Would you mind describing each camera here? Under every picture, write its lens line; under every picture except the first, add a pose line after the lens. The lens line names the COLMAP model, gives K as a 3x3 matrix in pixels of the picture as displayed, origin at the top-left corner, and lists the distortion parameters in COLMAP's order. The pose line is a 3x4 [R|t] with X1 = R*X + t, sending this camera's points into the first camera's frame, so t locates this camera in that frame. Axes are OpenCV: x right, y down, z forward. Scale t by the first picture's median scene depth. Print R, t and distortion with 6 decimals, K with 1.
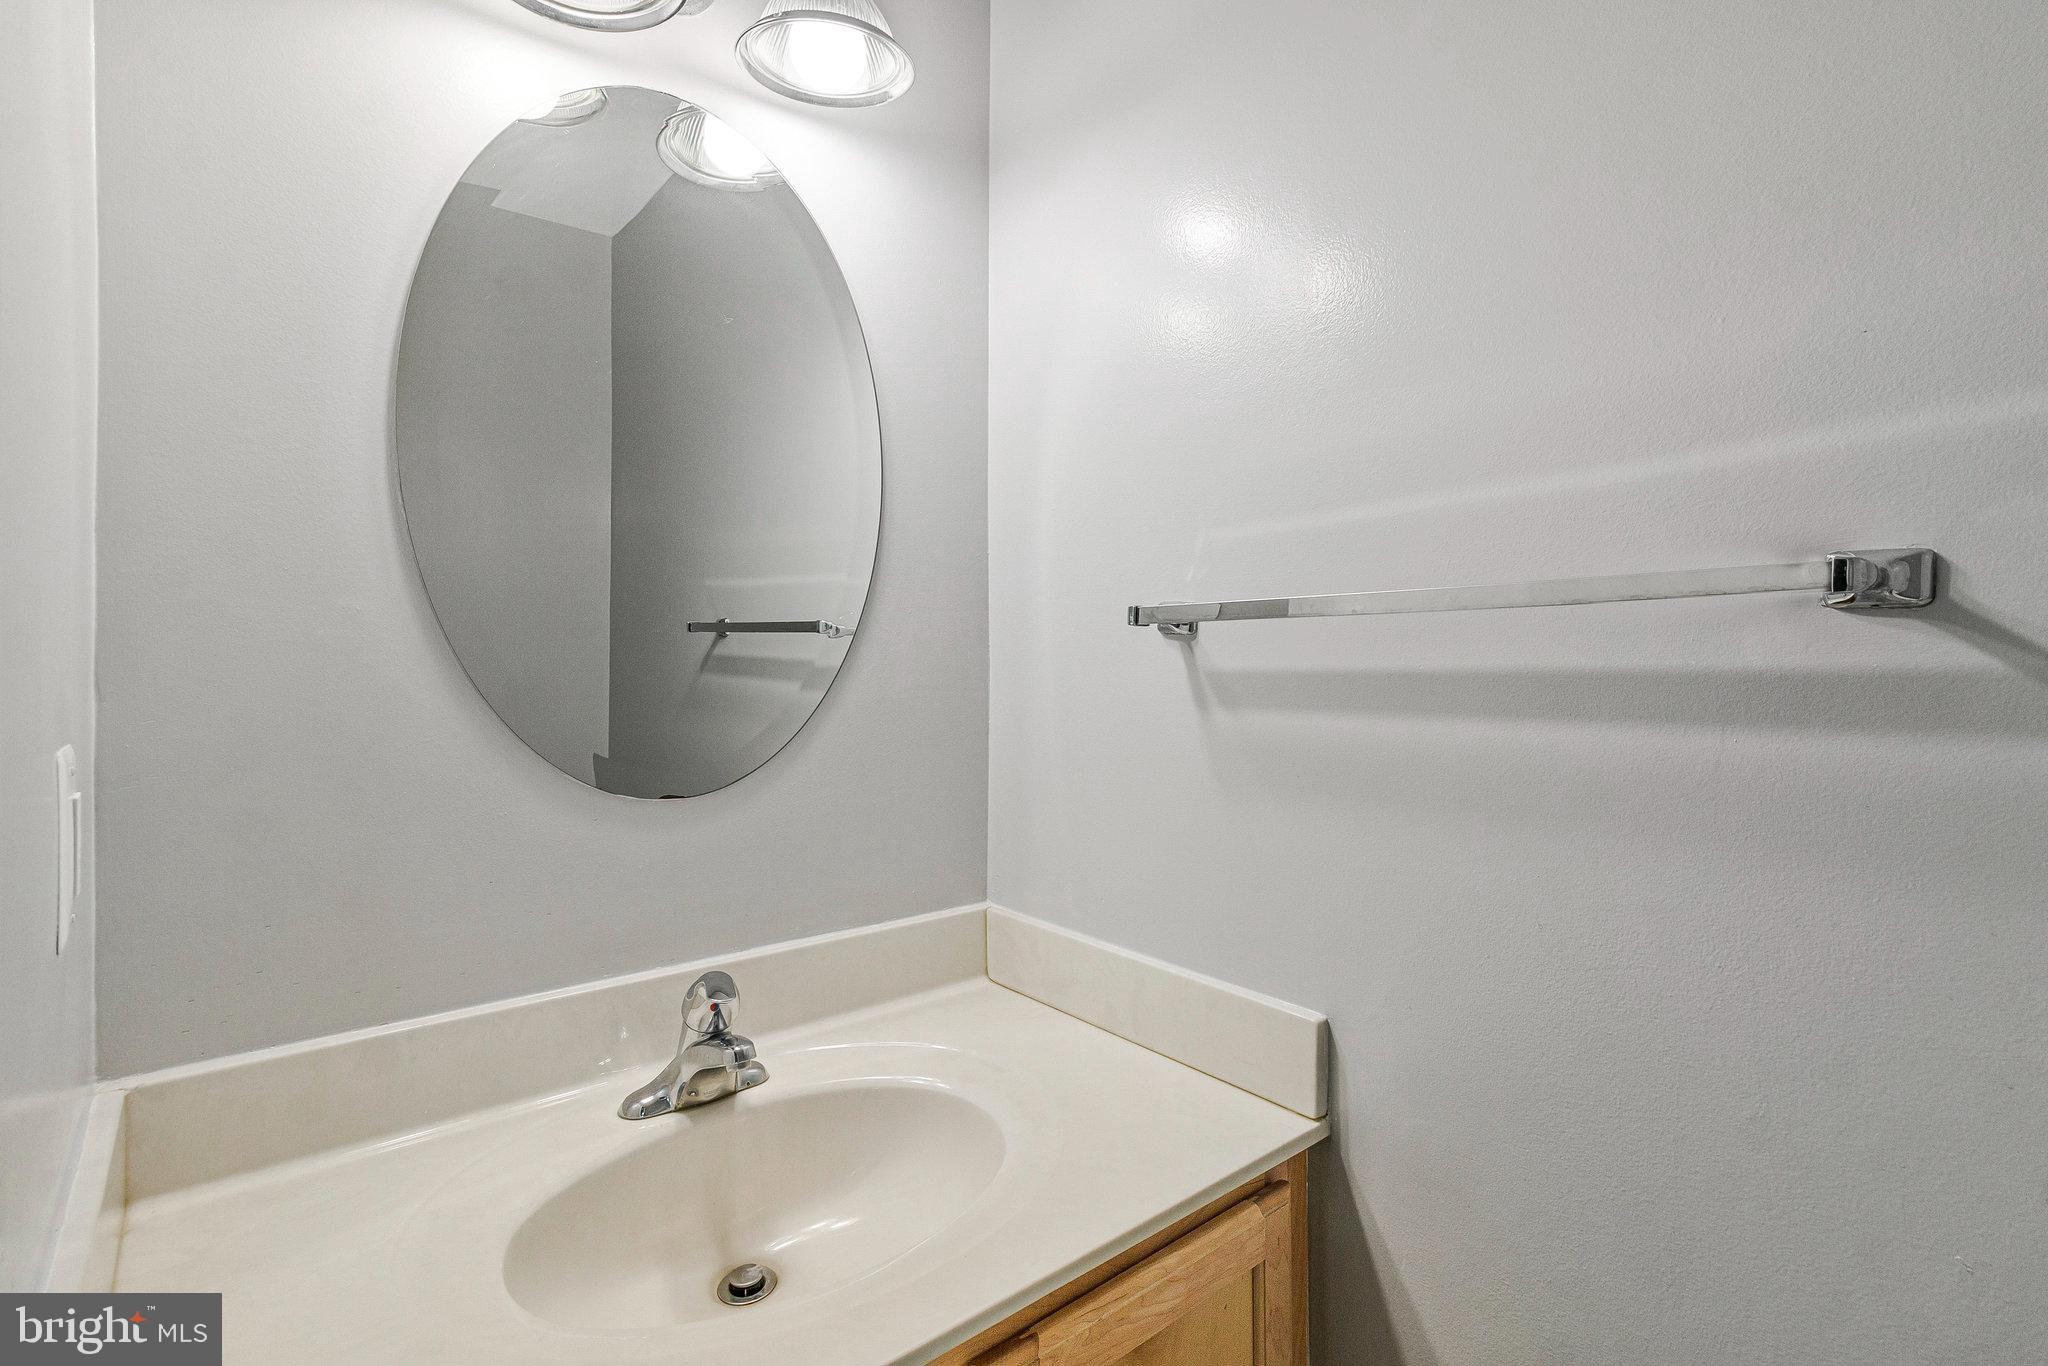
lens RADIAL K [[1001.1, 0, 1029.2], [0, 1001.1, 655.8], [0, 0, 1]] dist [0.003546, 0.001298]
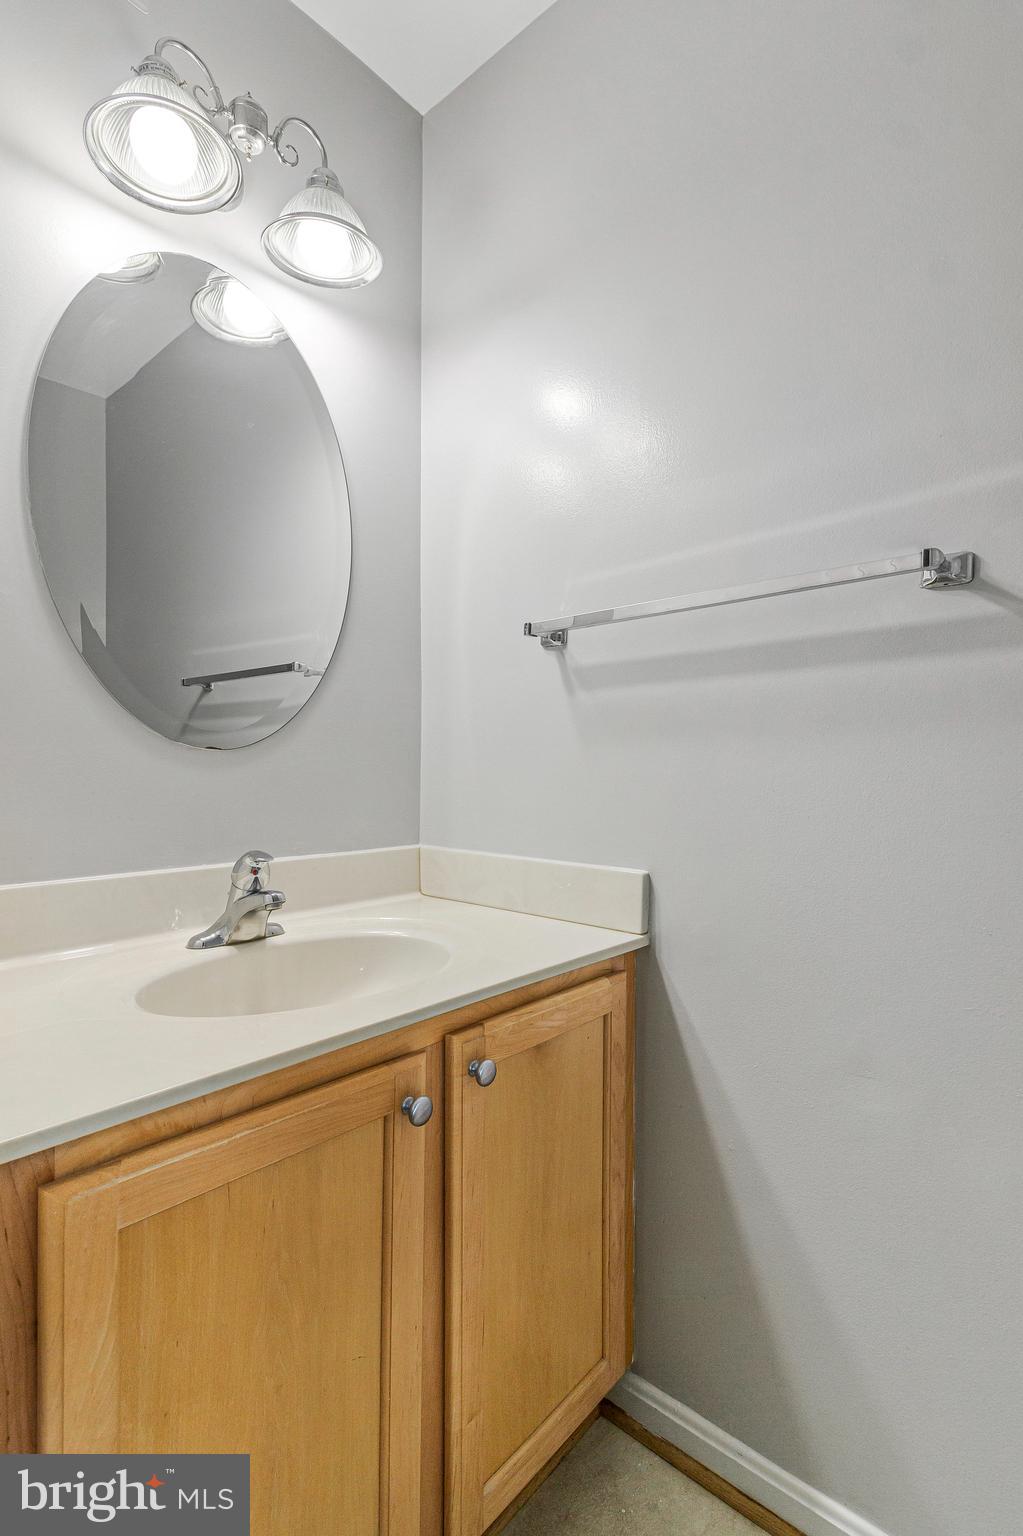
lens RADIAL K [[750.8, 0, 512.0], [0, 750.8, 768.1], [0, 0, 1]] dist [0.003546, 0.001298]
pose [[0.990710, 0.003093, 0.135956, -0.080281], [-0.004495, 0.999940, 0.010009, 0.169494], [-0.135917, -0.010527, 0.990664, -0.159400]]
